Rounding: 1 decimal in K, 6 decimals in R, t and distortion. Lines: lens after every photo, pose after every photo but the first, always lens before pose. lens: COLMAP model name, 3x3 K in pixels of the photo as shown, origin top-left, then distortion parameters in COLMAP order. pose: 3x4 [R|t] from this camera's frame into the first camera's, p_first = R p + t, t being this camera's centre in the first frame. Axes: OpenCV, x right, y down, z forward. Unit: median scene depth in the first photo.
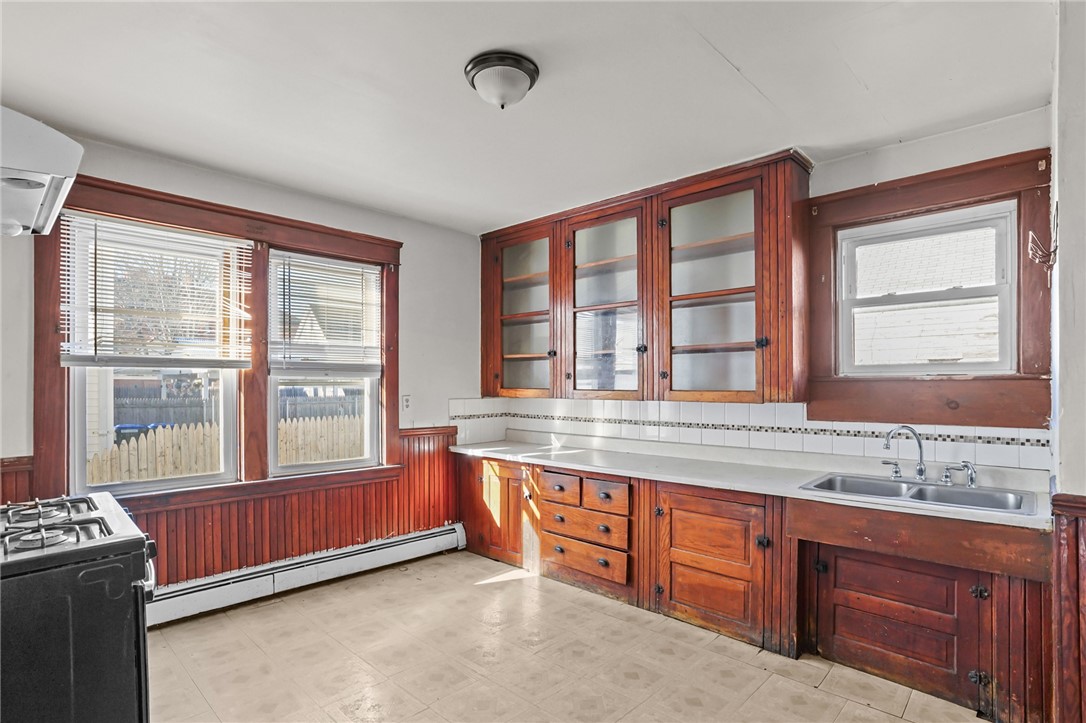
lens RADIAL K [[540.8, 0, 539.1], [0, 540.8, 379.1], [0, 0, 1]] dist [-0.029310, 0.000648]
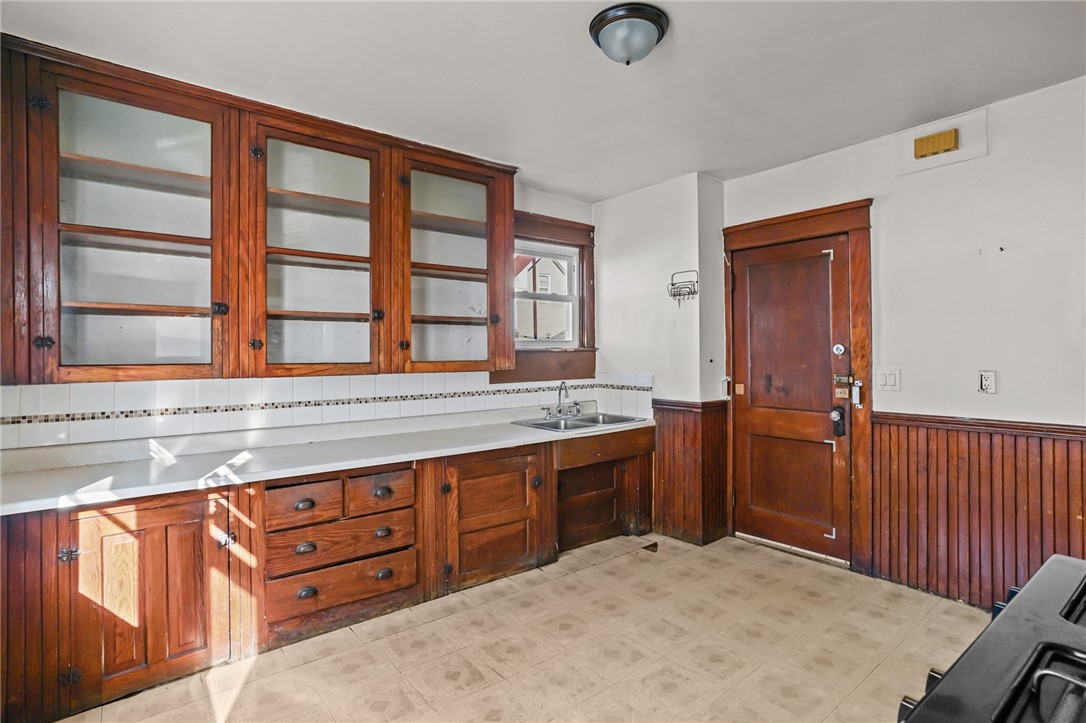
lens RADIAL K [[525.6, 0, 549.1], [0, 525.6, 355.0], [0, 0, 1]] dist [-0.063804, 0.035403]
pose [[0.139044, 0.002178, 0.990284, -0.584698], [-0.000361, 0.999998, -0.002149, 0.011887], [-0.990286, -0.000059, 0.139044, 0.611634]]
